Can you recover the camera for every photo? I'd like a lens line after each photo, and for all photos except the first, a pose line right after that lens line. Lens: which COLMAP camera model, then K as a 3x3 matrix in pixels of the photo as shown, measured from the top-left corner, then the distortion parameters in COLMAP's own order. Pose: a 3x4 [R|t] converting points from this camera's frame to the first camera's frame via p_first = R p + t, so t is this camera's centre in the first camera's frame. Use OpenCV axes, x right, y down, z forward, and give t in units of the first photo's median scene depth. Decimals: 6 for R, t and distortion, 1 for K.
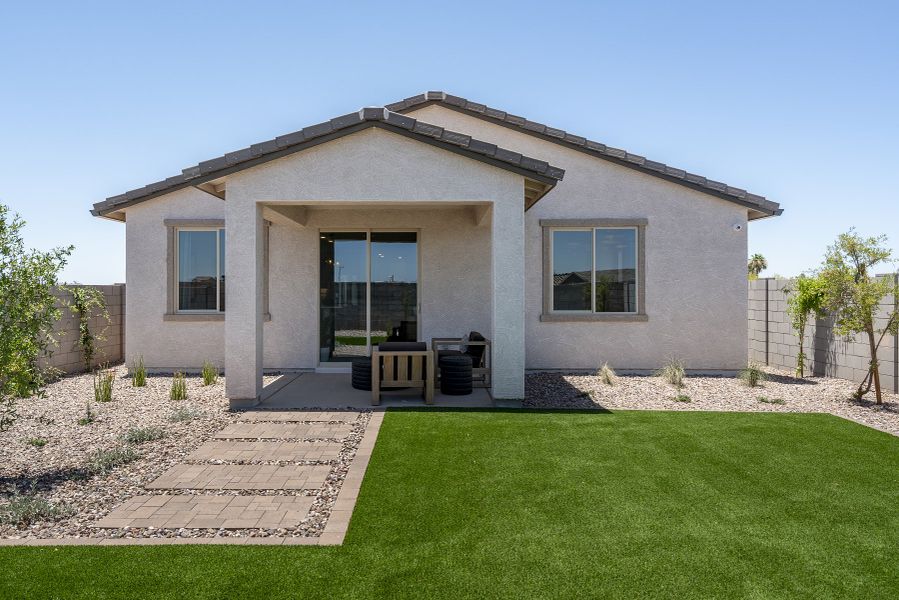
lens RADIAL K [[652.9, 0, 448.2], [0, 652.9, 286.0], [0, 0, 1]] dist [0.004261, 0.001357]
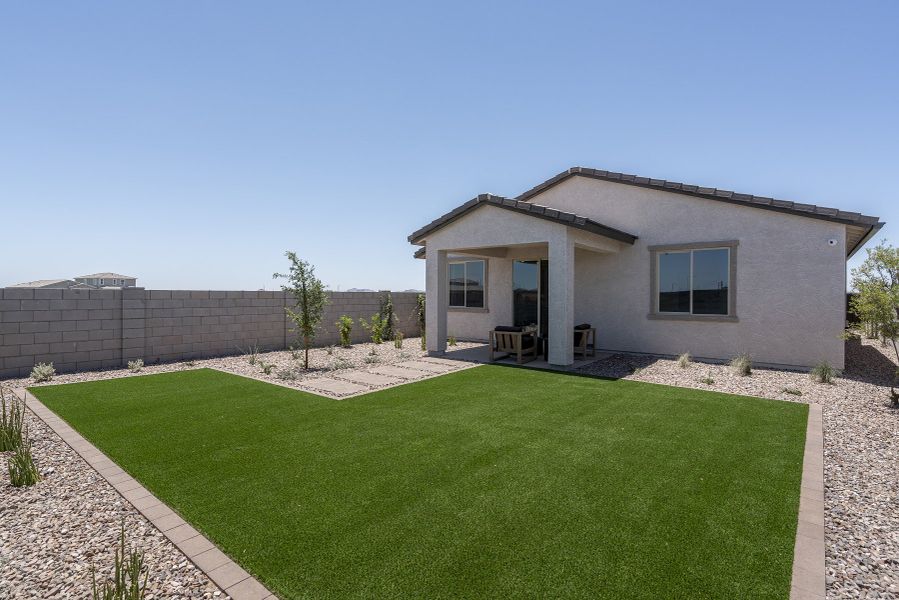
lens RADIAL K [[453.5, 0, 445.9], [0, 453.5, 288.2], [0, 0, 1]] dist [-0.003823, -0.000347]
pose [[0.775522, -0.002534, -0.631315, 0.417836], [-0.003086, 0.999965, -0.007805, -0.002792], [0.631313, 0.008001, 0.775487, -0.021400]]
